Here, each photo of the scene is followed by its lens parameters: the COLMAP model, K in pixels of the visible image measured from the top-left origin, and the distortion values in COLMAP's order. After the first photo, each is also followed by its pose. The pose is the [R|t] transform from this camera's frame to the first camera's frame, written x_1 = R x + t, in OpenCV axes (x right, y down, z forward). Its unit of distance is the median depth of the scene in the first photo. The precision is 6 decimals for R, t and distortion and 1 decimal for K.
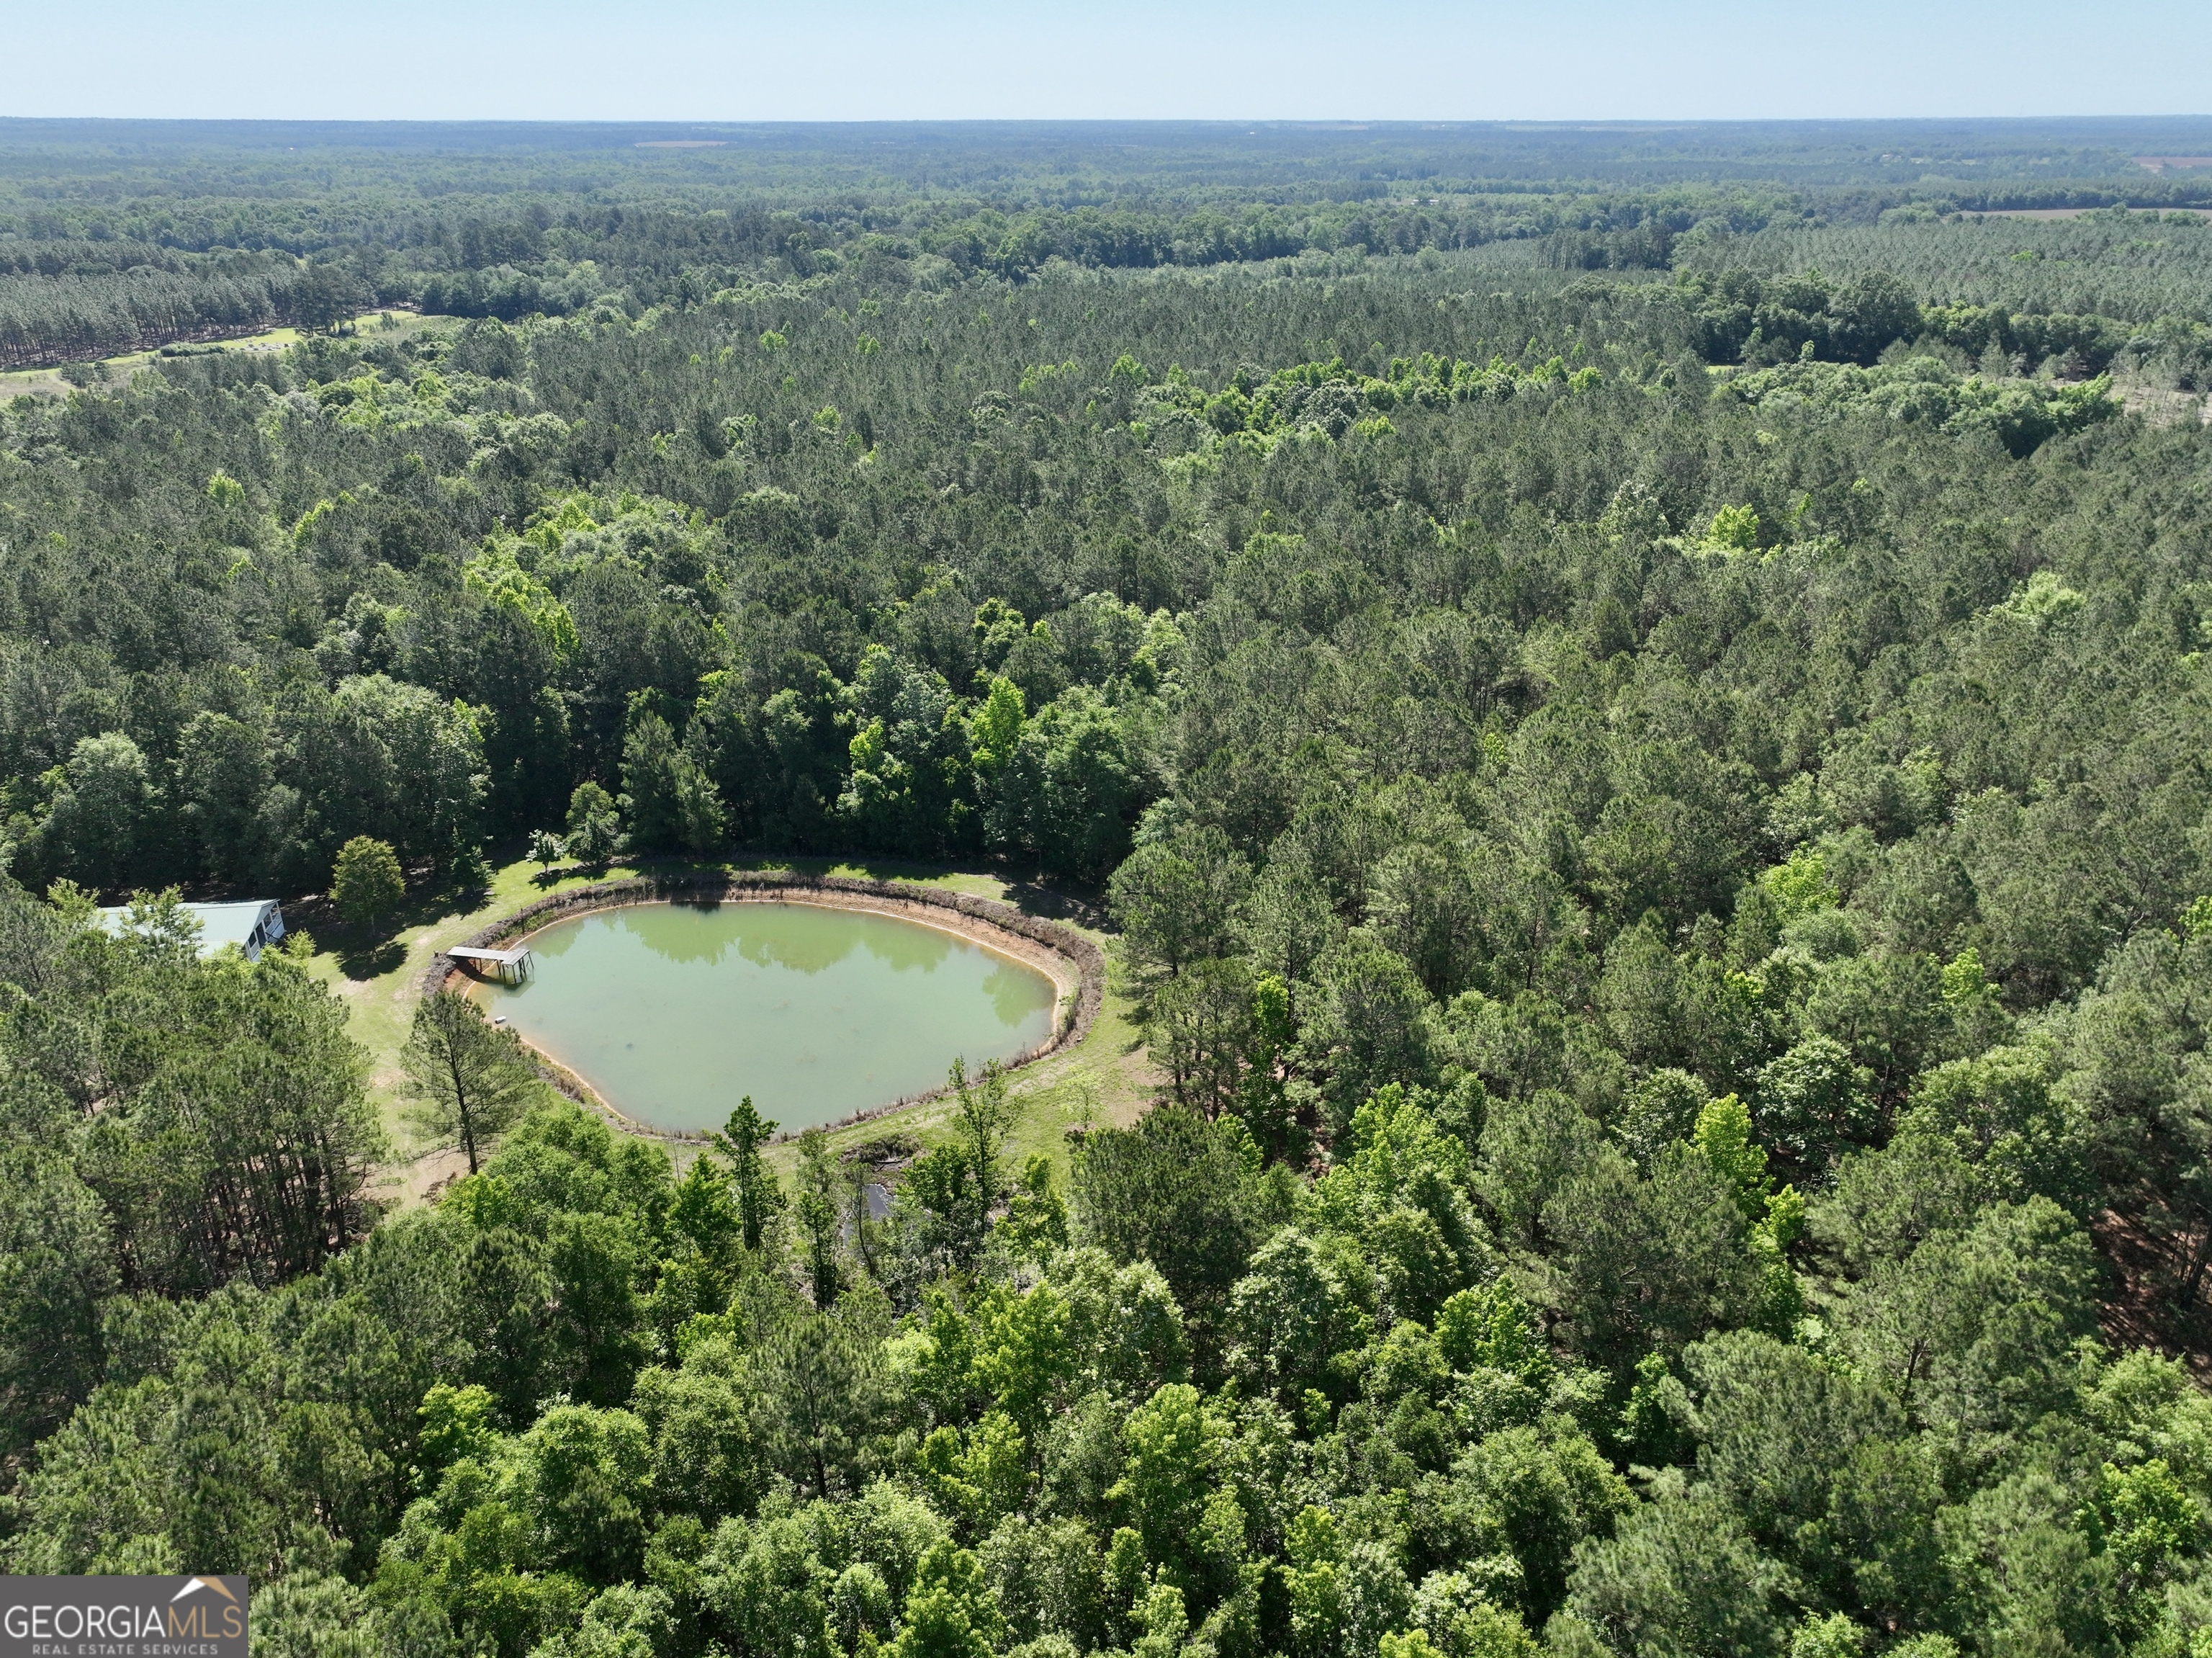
lens RADIAL K [[1539.8, 0, 1101.0], [0, 1539.8, 822.9], [0, 0, 1]] dist [-0.001649, -0.001783]
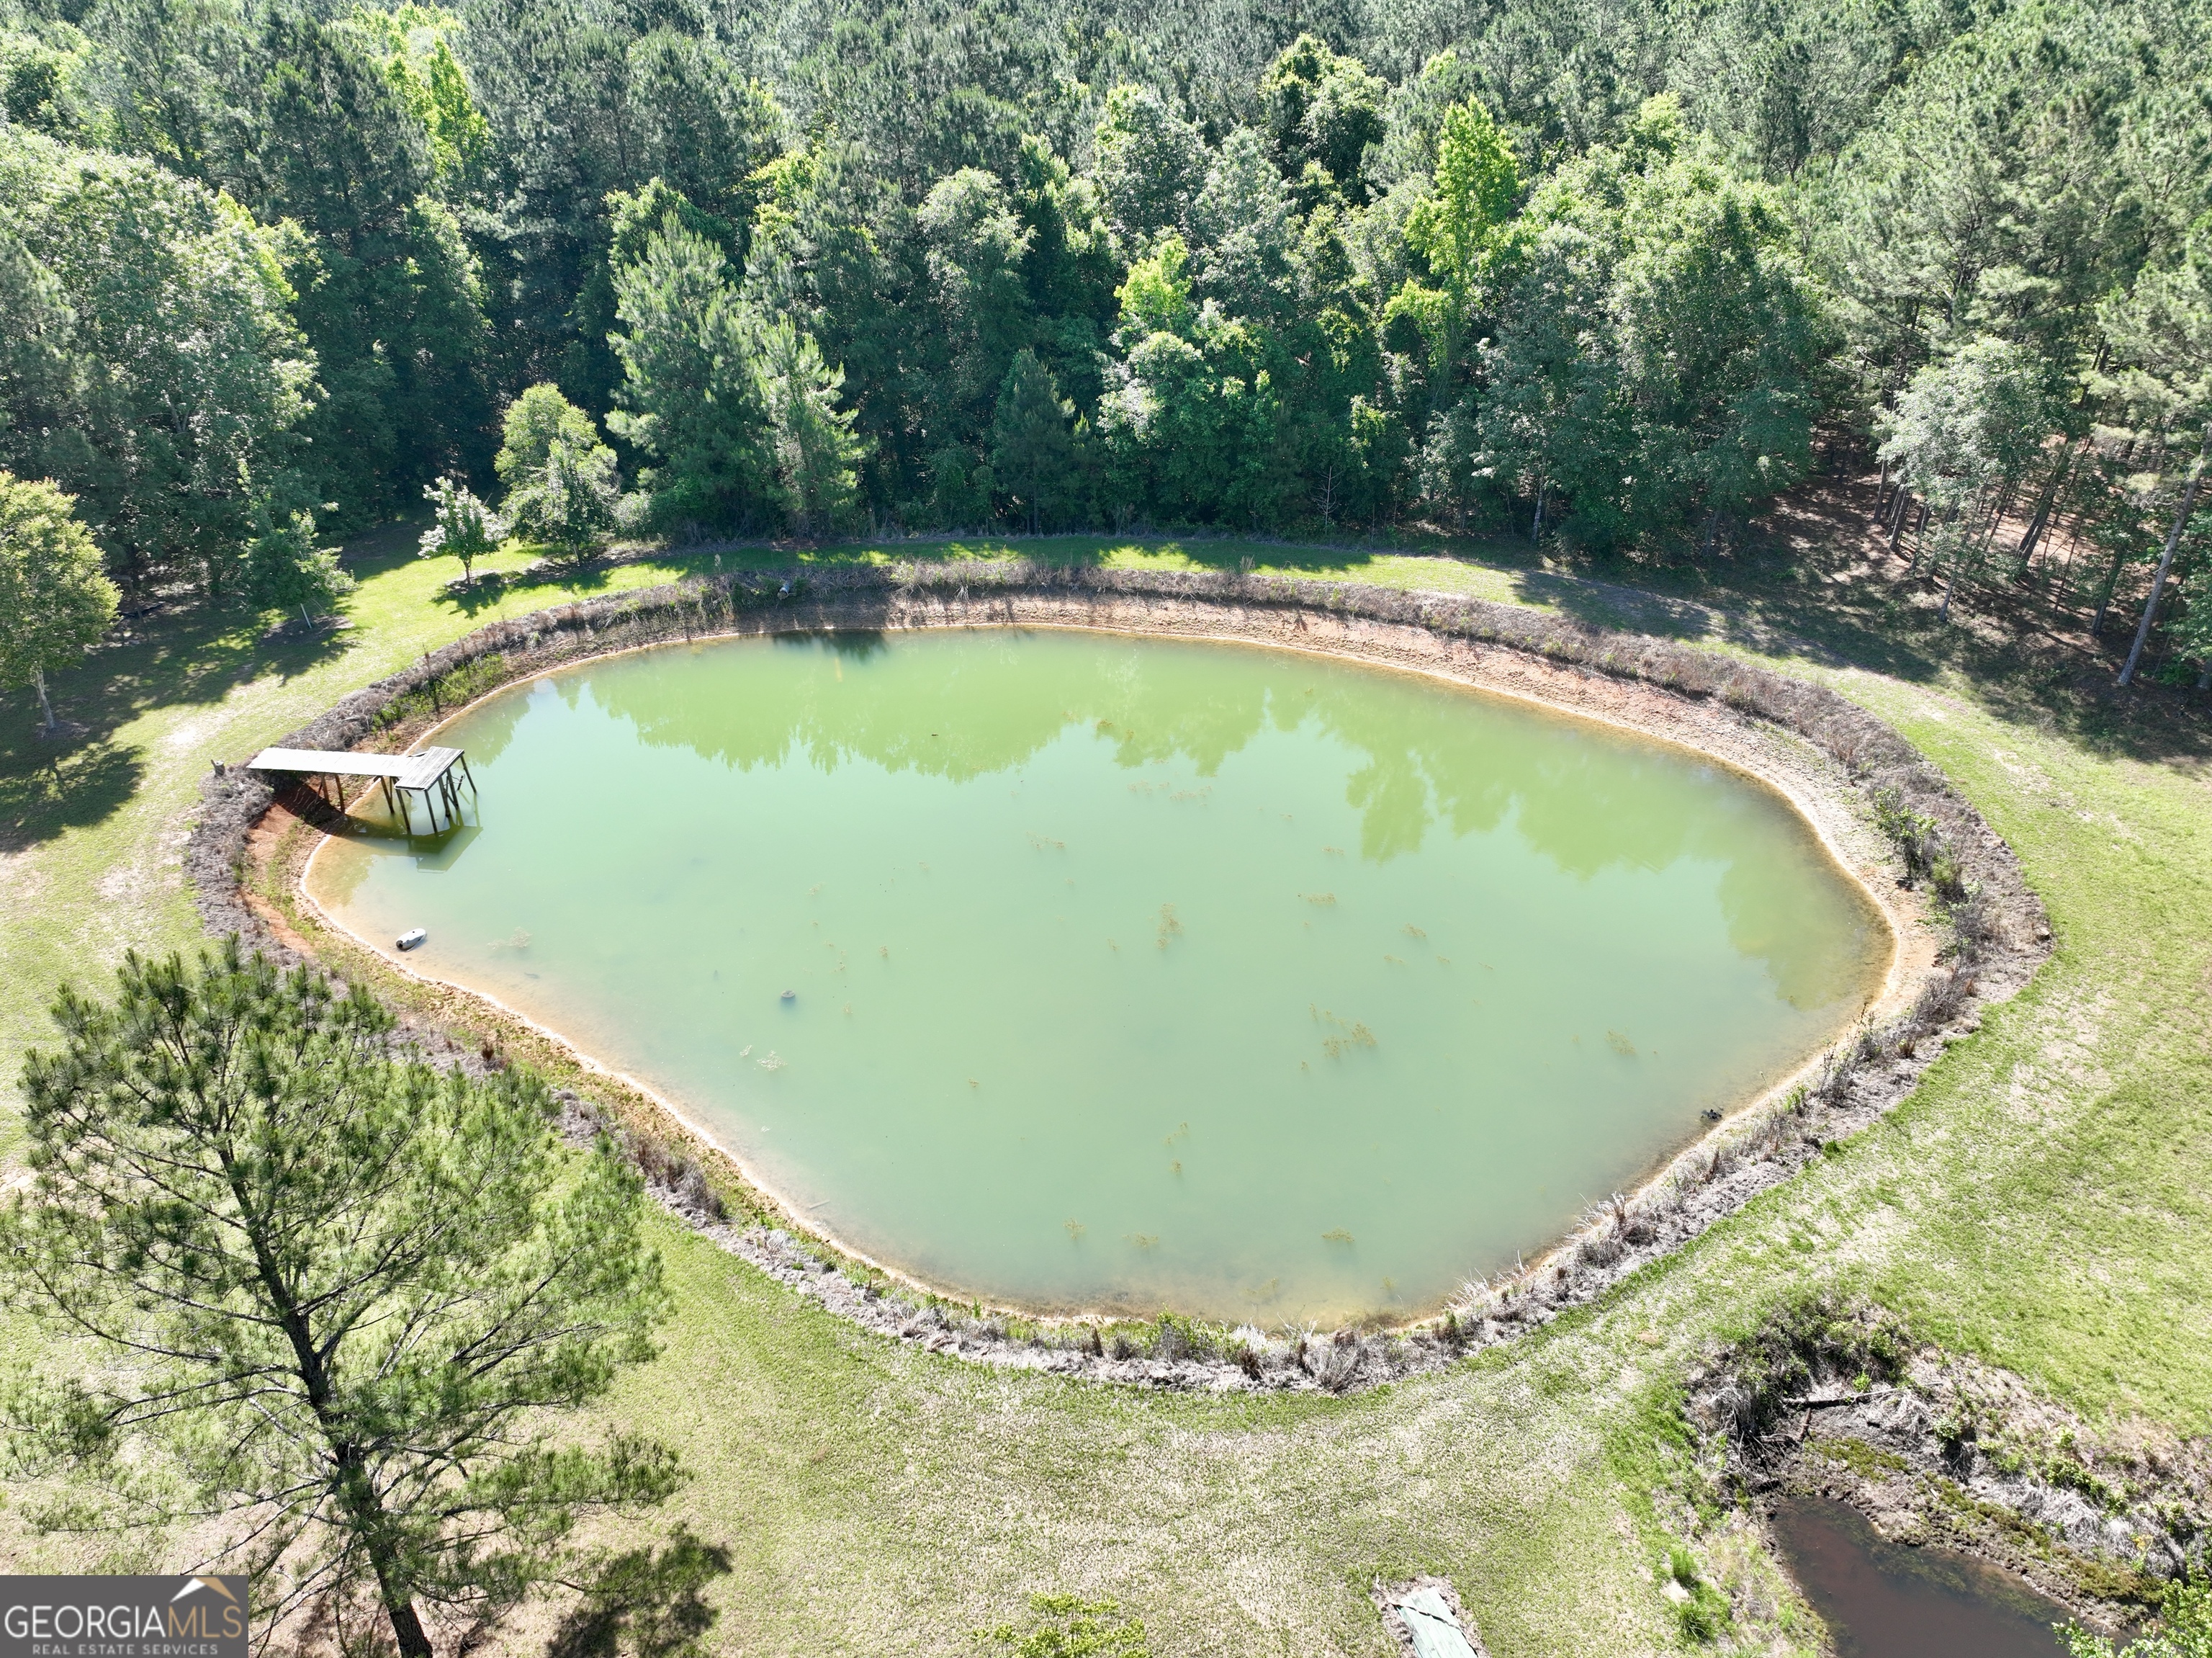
lens RADIAL K [[1539.8, 0, 1113.3], [0, 1539.8, 833.1], [0, 0, 1]] dist [-0.001649, -0.001783]
pose [[0.995513, -0.041053, 0.085253, -0.217026], [0.028423, 0.989112, 0.144394, 0.046385], [-0.090253, -0.141323, 0.985841, 0.535539]]
